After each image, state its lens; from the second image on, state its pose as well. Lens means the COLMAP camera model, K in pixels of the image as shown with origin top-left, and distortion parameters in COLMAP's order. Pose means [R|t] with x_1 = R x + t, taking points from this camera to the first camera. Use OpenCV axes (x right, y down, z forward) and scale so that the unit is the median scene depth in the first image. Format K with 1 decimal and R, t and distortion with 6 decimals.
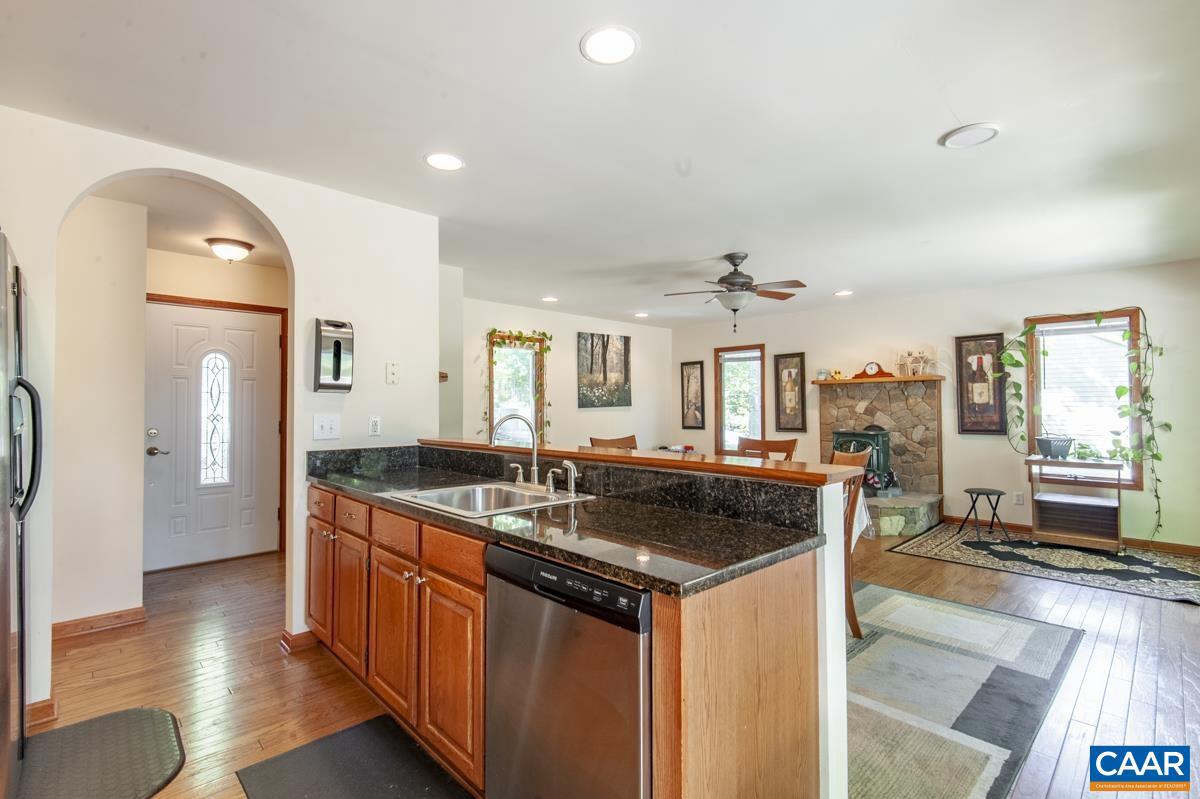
lens RADIAL K [[547.5, 0, 589.2], [0, 547.5, 405.4], [0, 0, 1]] dist [0.026582, -0.001093]
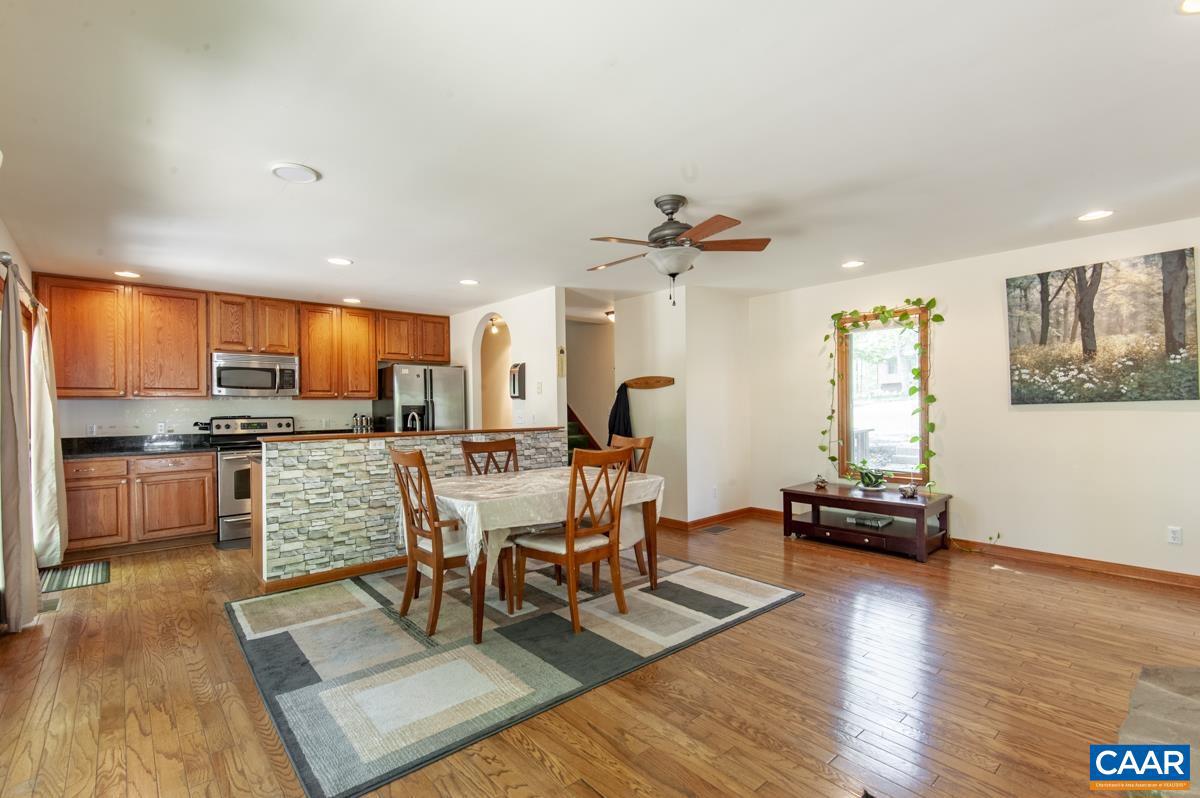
lens RADIAL K [[547.5, 0, 589.2], [0, 547.5, 404.9], [0, 0, 1]] dist [0.026582, -0.001093]
pose [[-0.051355, 0.001013, -0.998680, 0.630916], [0.006319, 0.999980, 0.000690, 0.002027], [0.998660, -0.006275, -0.051360, 0.577464]]
